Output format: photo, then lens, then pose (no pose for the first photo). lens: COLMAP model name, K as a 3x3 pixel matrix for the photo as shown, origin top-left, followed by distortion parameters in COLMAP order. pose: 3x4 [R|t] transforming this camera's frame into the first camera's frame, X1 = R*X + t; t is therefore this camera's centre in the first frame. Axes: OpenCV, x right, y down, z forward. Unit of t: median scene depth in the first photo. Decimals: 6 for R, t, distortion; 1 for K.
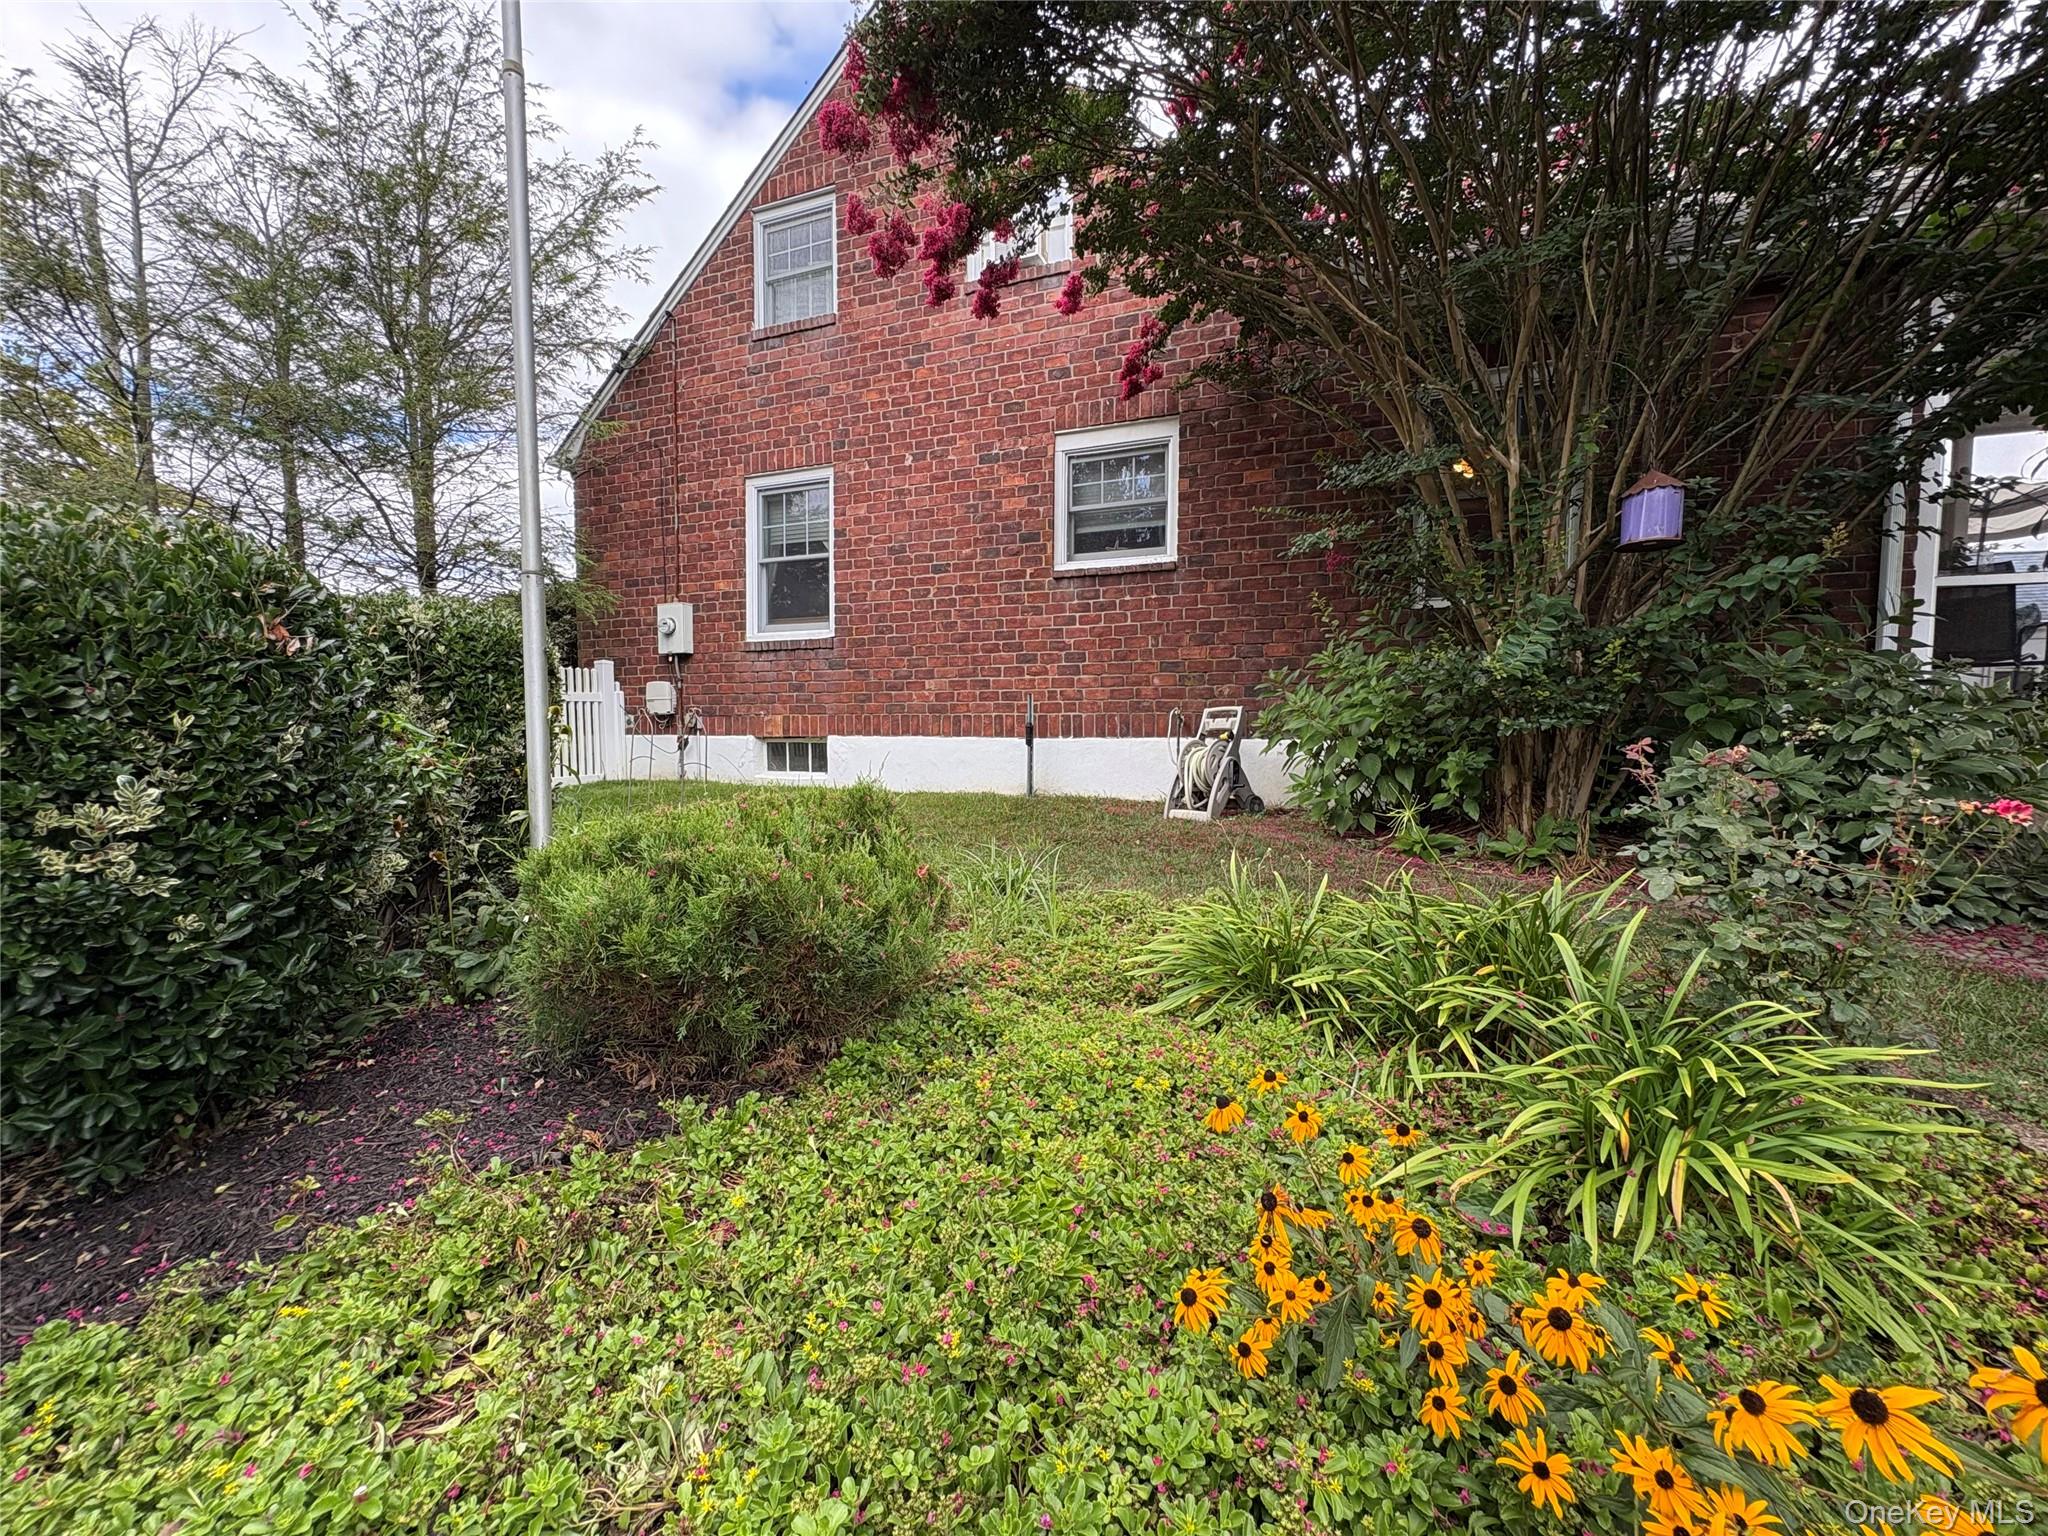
lens RADIAL K [[814.4, 0, 1029.1], [0, 814.4, 766.8], [0, 0, 1]] dist [-0.000890, 0.000514]
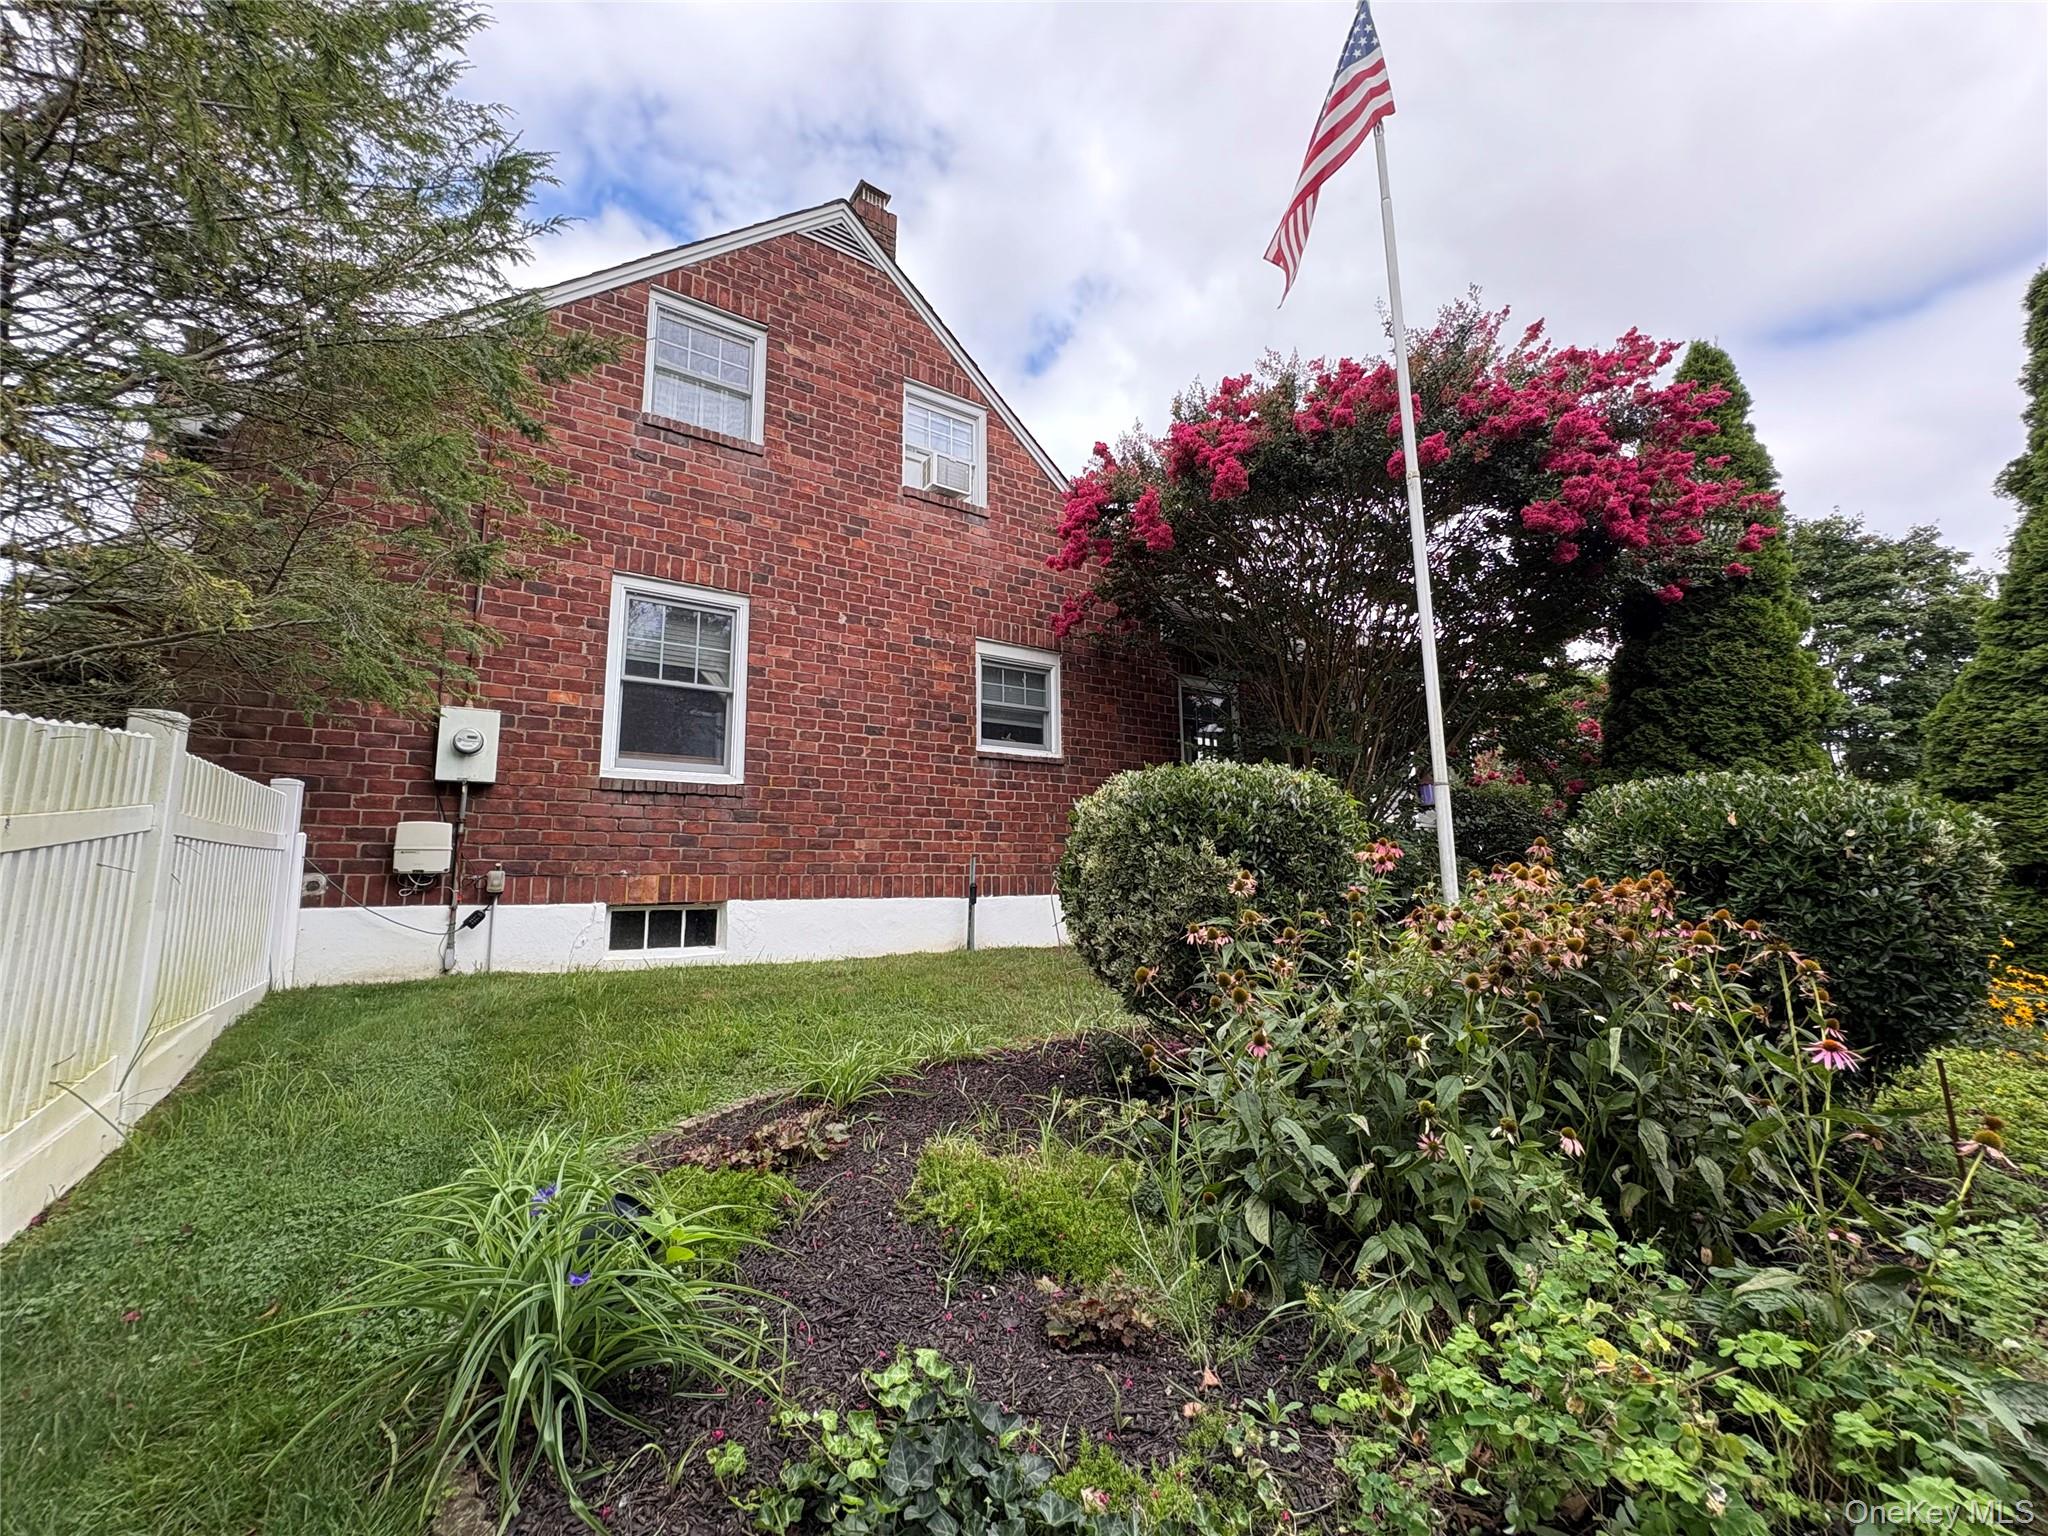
lens RADIAL K [[814.4, 0, 1029.1], [0, 814.4, 766.8], [0, 0, 1]] dist [-0.000890, 0.000514]
pose [[0.566544, 0.111478, 0.816456, -0.796025], [0.047474, 0.984746, -0.167399, -0.019172], [-0.822663, 0.133599, 0.552610, 0.276695]]
